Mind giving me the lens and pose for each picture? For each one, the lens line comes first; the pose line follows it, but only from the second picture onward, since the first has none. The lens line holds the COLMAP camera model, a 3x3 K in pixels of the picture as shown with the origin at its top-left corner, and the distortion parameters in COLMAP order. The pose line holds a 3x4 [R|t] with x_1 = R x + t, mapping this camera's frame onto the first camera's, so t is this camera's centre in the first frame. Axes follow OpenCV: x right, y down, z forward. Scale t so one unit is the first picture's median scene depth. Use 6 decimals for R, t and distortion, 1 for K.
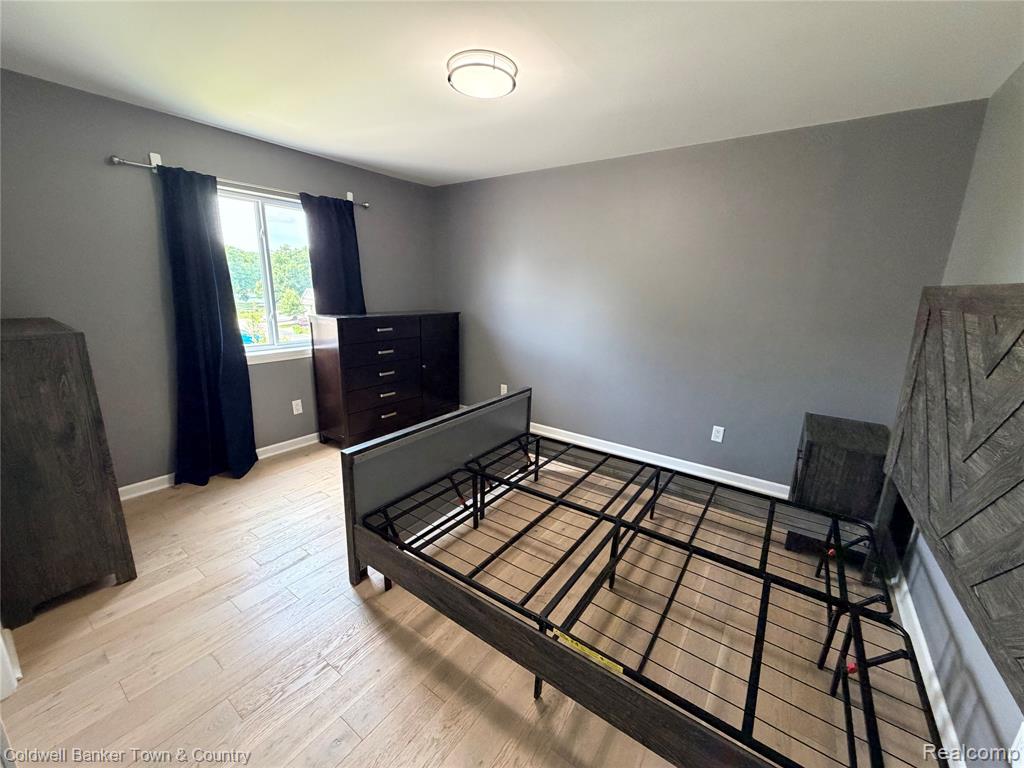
lens RADIAL K [[407.8, 0, 509.9], [0, 407.8, 383.4], [0, 0, 1]] dist [-0.000254, -0.000259]
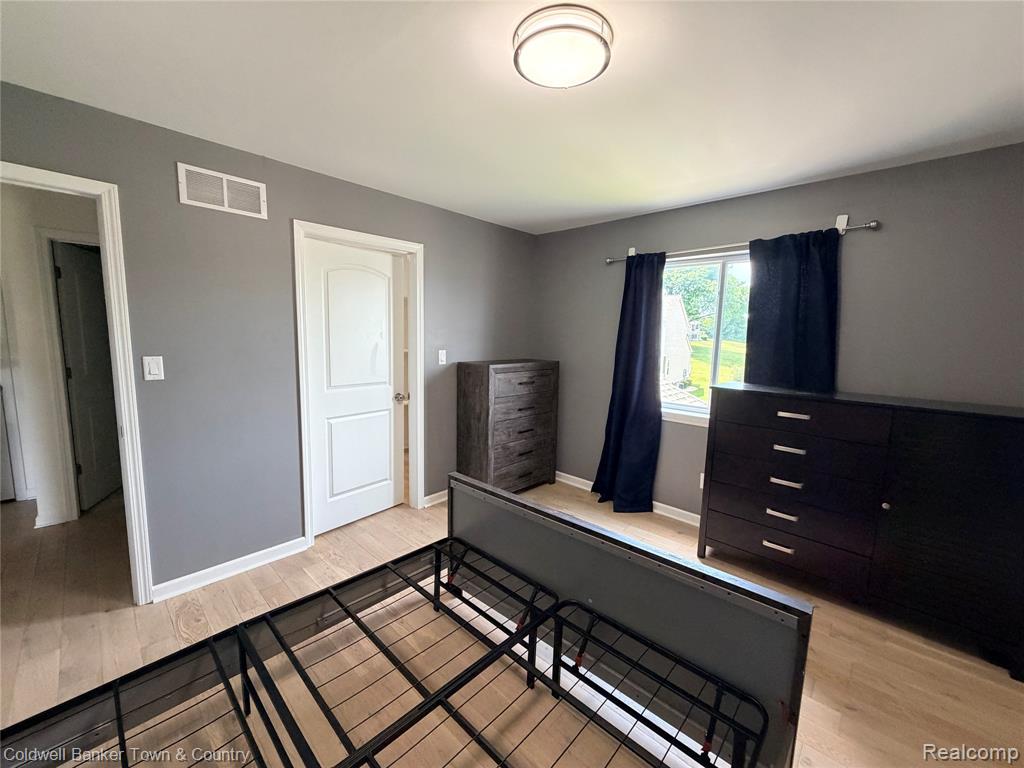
lens RADIAL K [[407.8, 0, 509.9], [0, 407.8, 383.4], [0, 0, 1]] dist [-0.000254, -0.000259]
pose [[-0.137816, 0.092453, -0.986133, 0.440791], [-0.259541, 0.957472, 0.126038, -0.167644], [0.955848, 0.273312, -0.107960, 0.723479]]
